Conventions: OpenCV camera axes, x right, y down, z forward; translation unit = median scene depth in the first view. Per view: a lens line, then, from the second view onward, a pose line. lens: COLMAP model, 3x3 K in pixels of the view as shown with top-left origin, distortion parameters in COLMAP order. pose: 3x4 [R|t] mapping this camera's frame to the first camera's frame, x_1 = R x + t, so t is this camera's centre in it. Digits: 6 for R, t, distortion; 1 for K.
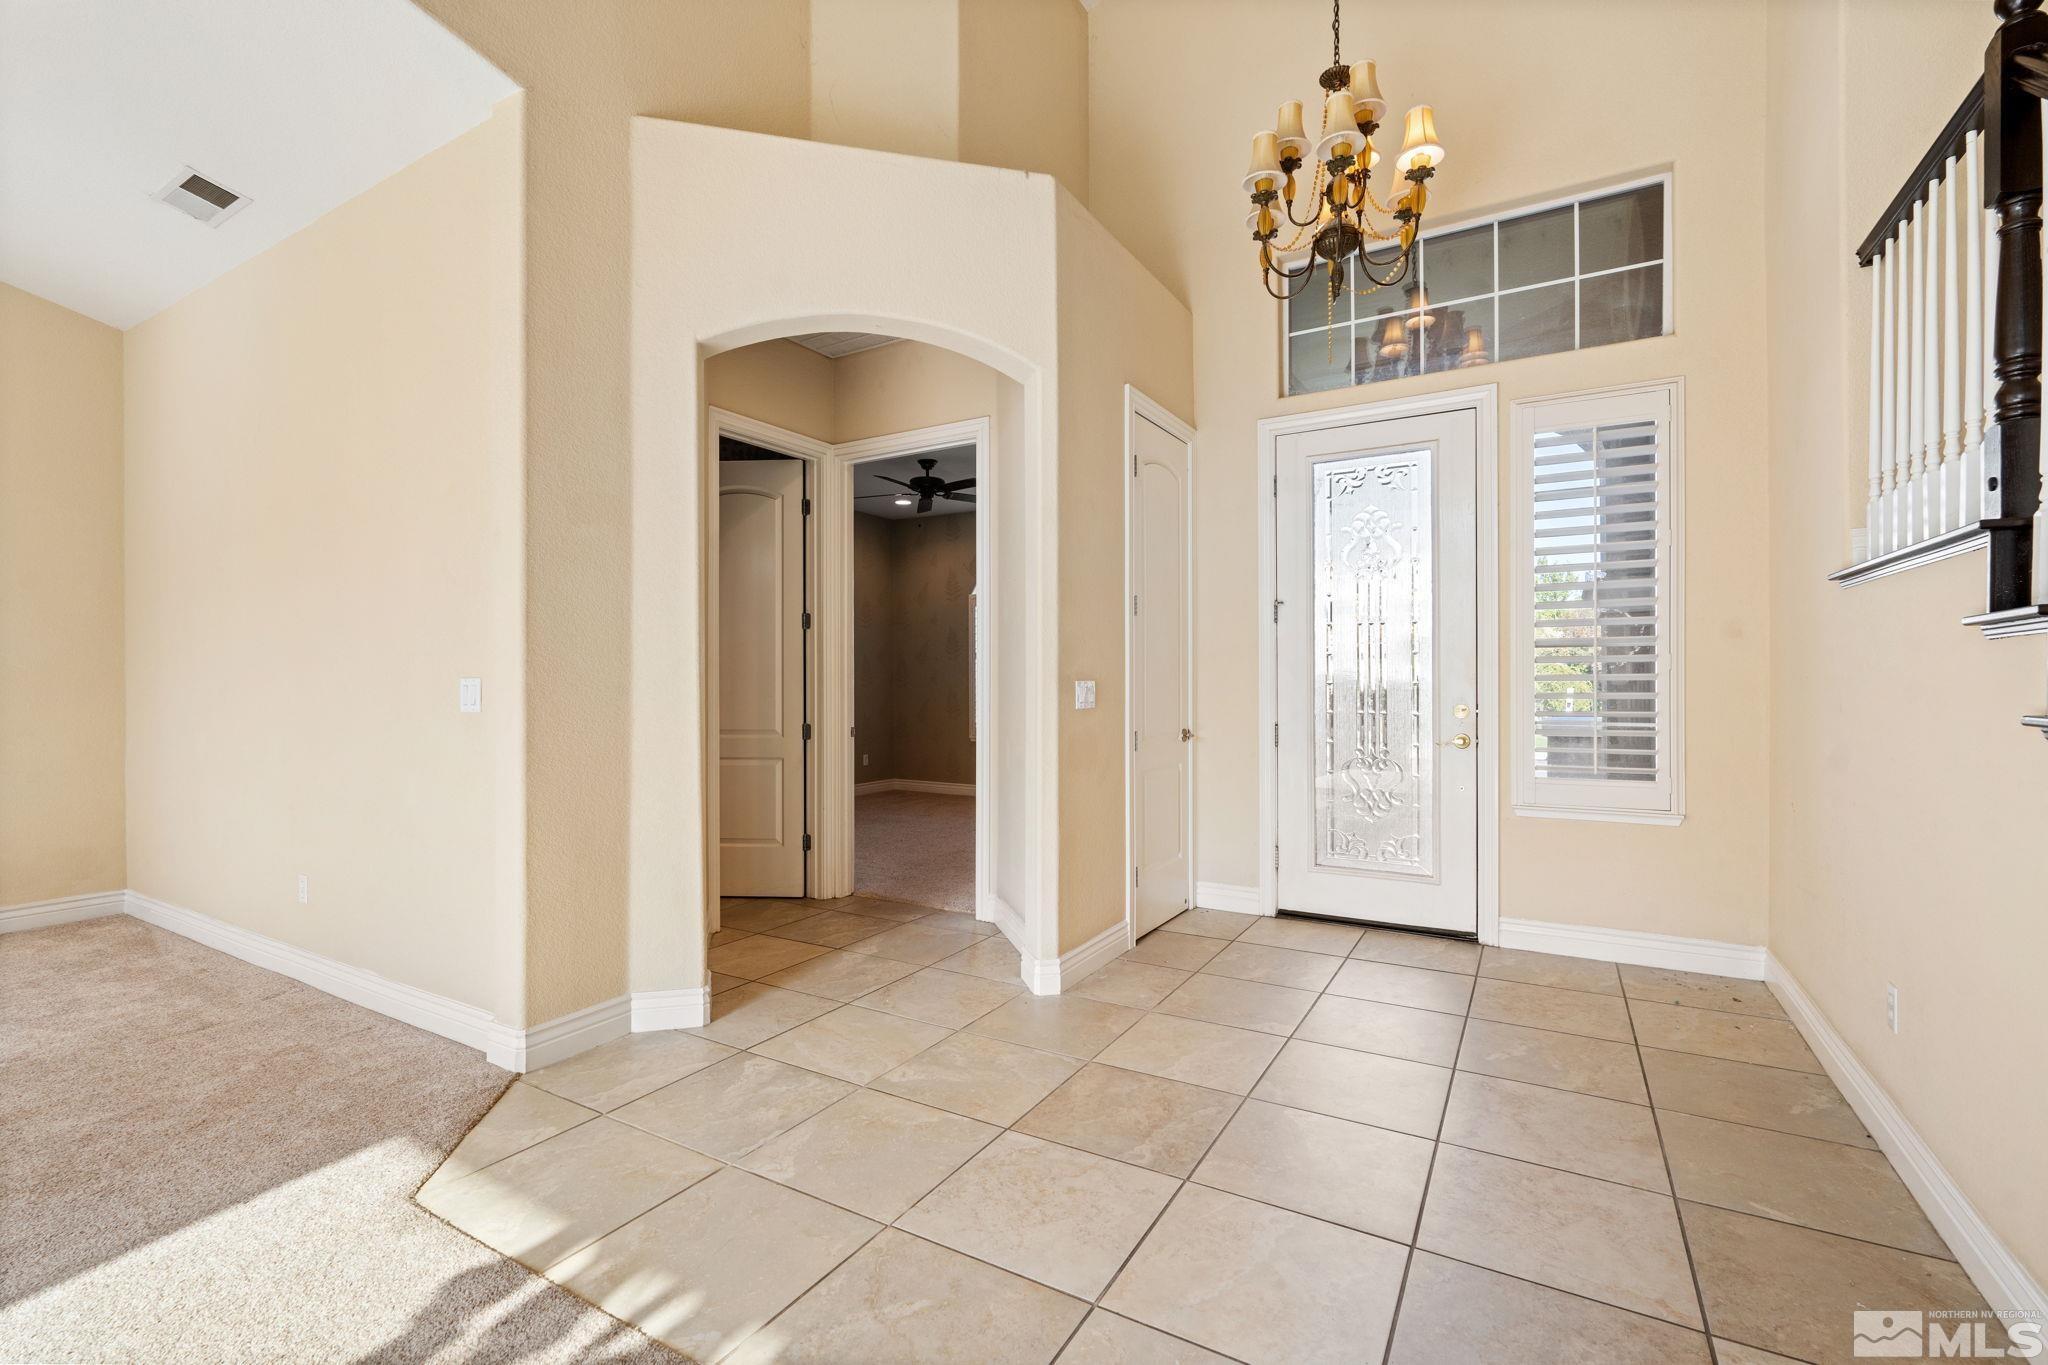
lens RADIAL K [[896.2, 0, 1017.7], [0, 896.2, 685.4], [0, 0, 1]] dist [-0.004519, 0.000442]
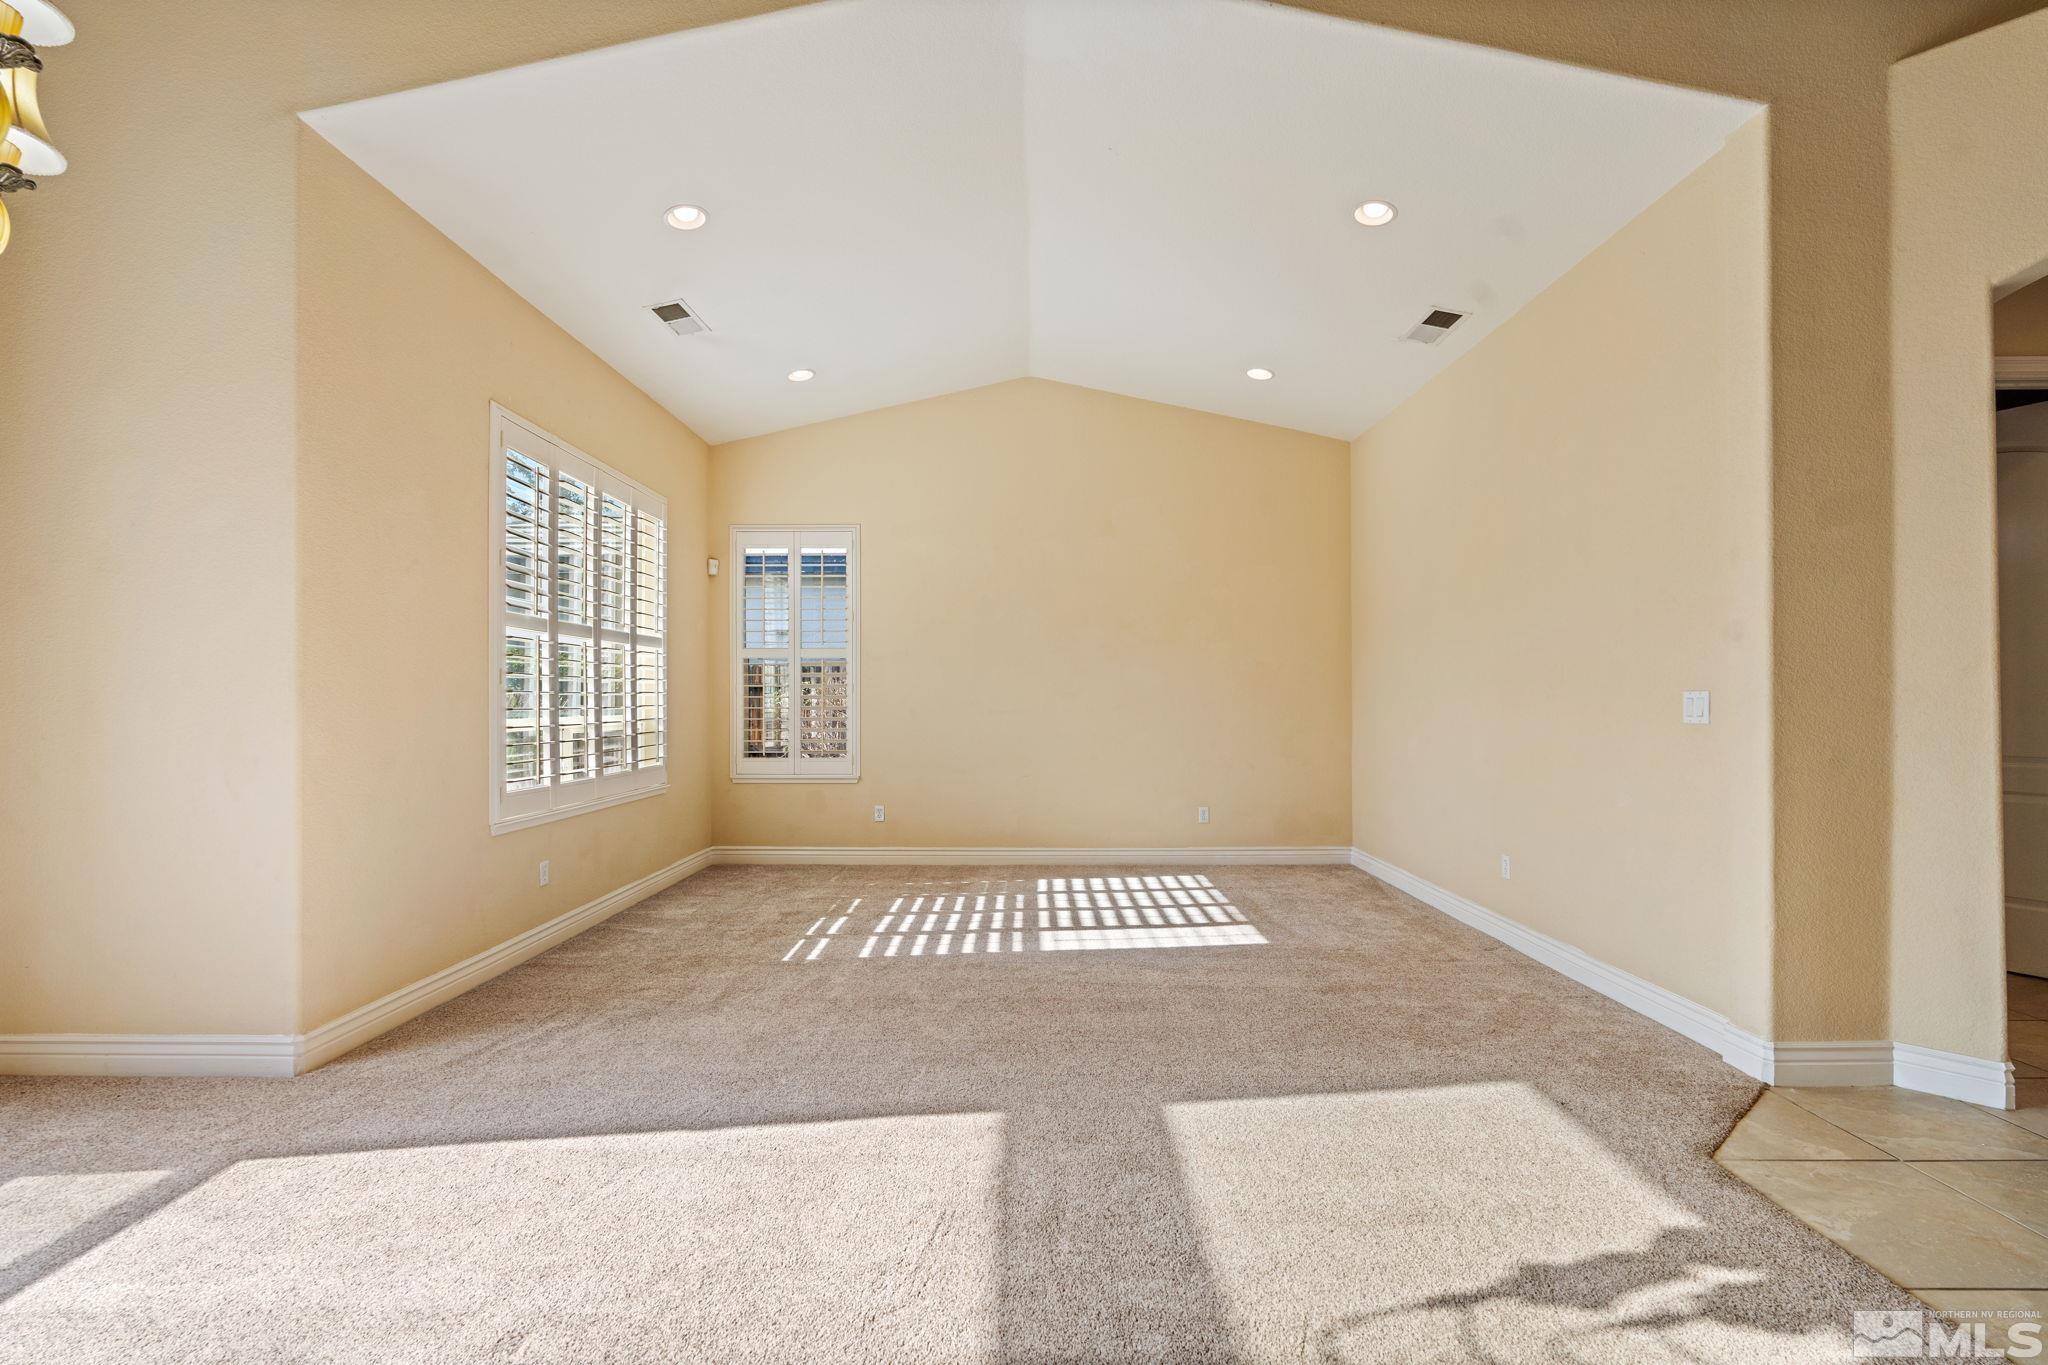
lens RADIAL K [[896.2, 0, 1025.8], [0, 896.2, 694.7], [0, 0, 1]] dist [-0.004519, 0.000442]
pose [[0.506151, -0.003480, -0.862438, -0.105086], [-0.000767, 0.999990, -0.004486, 0.001547], [0.862445, 0.002932, 0.506143, -0.212824]]
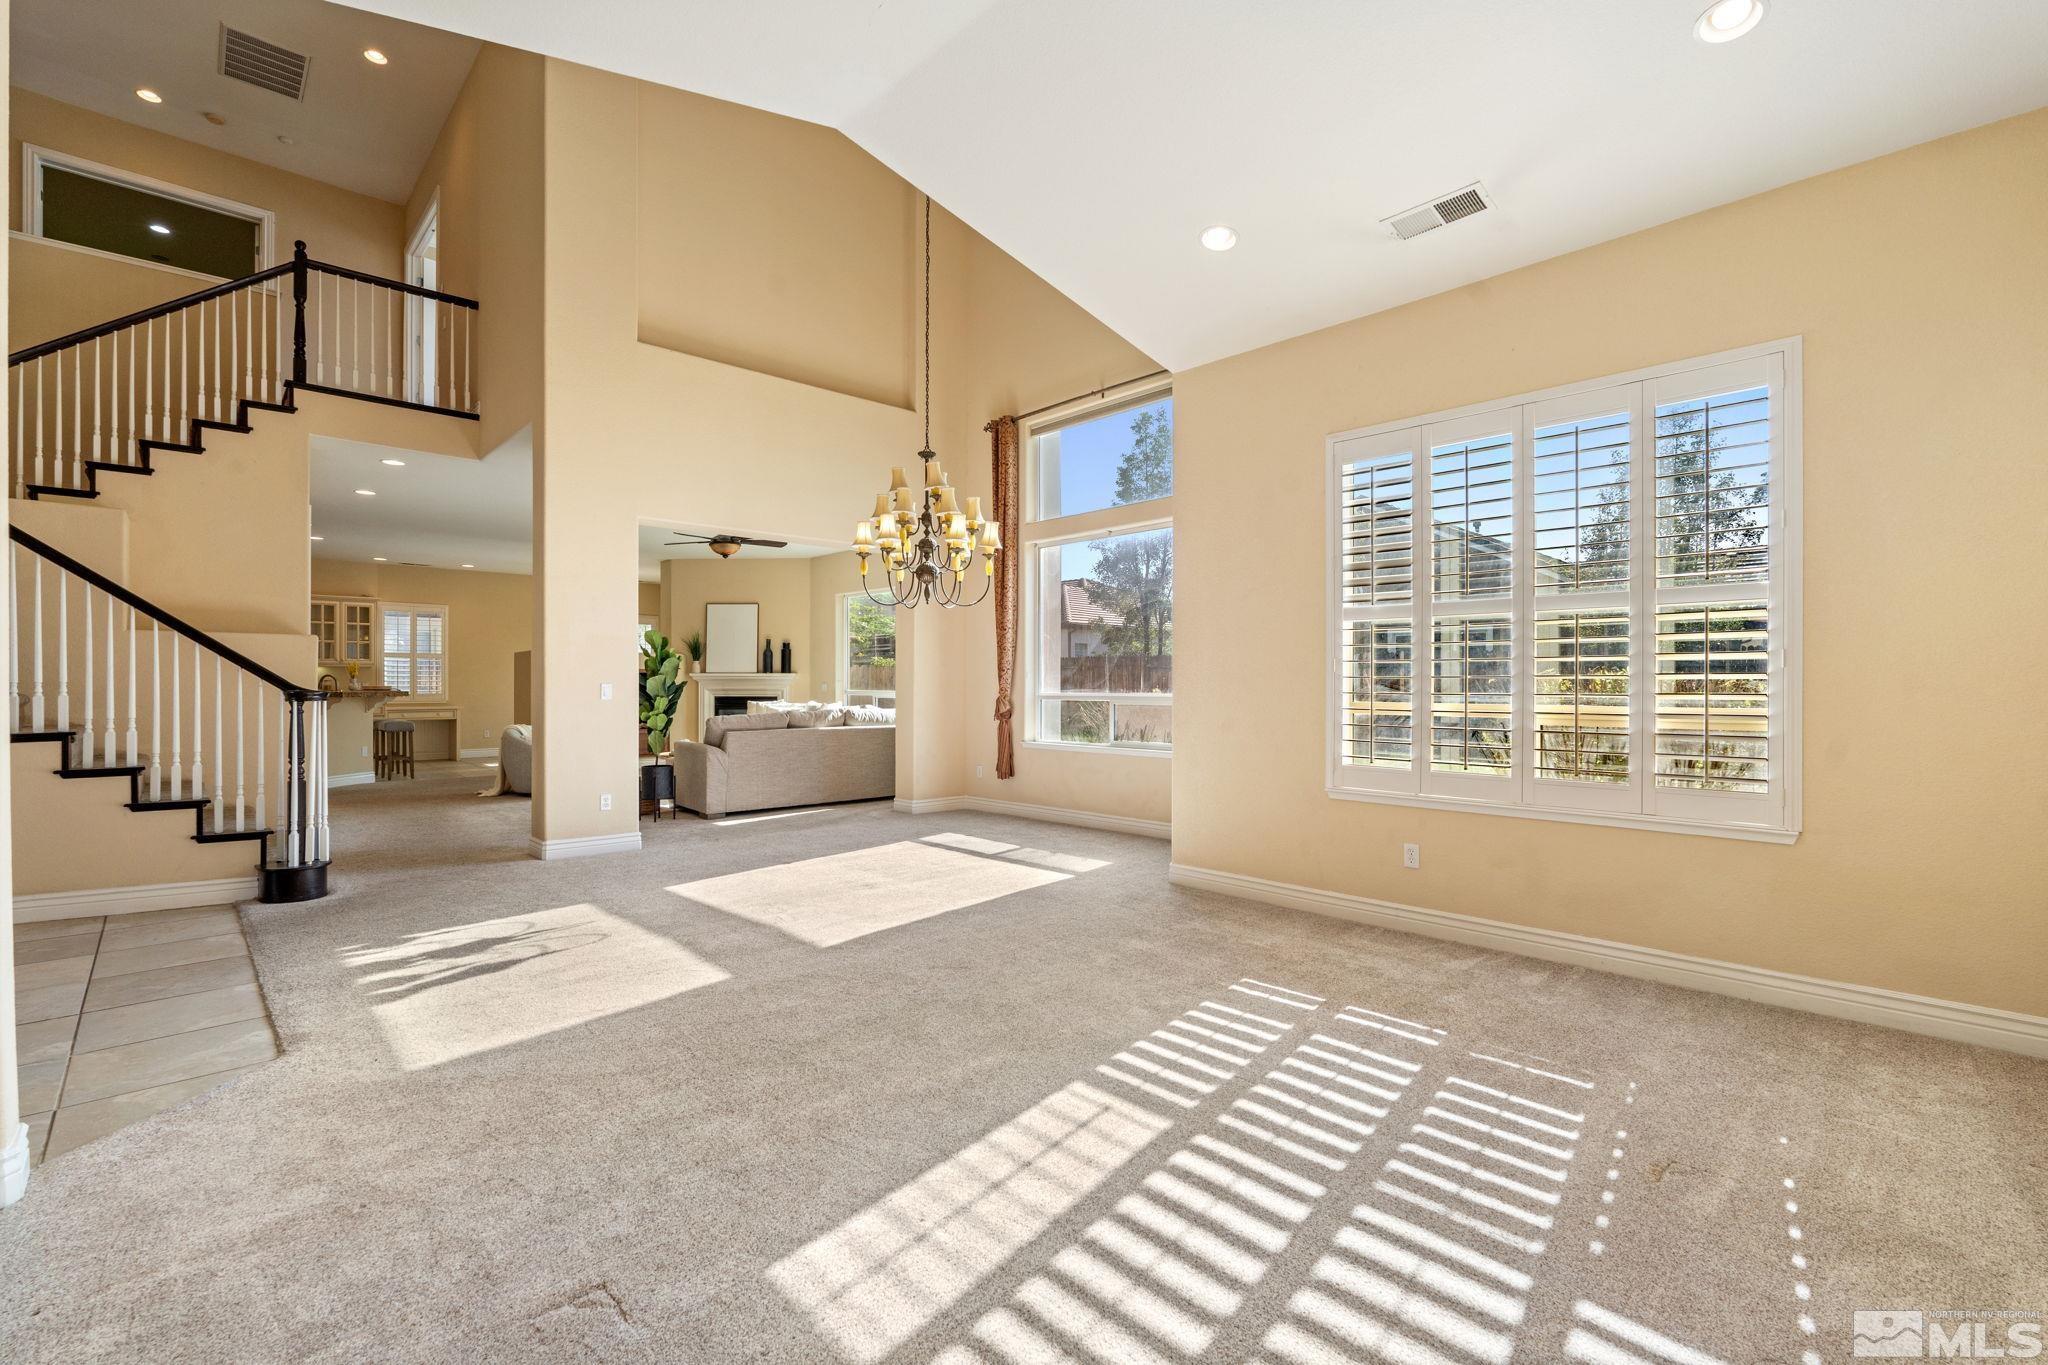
lens RADIAL K [[896.2, 0, 1032.2], [0, 896.2, 680.2], [0, 0, 1]] dist [-0.004519, 0.000442]
pose [[-0.966912, 0.005438, 0.255053, -1.503943], [0.005188, 0.999985, -0.001655, -0.004480], [-0.255058, -0.000277, -0.966926, 1.426858]]
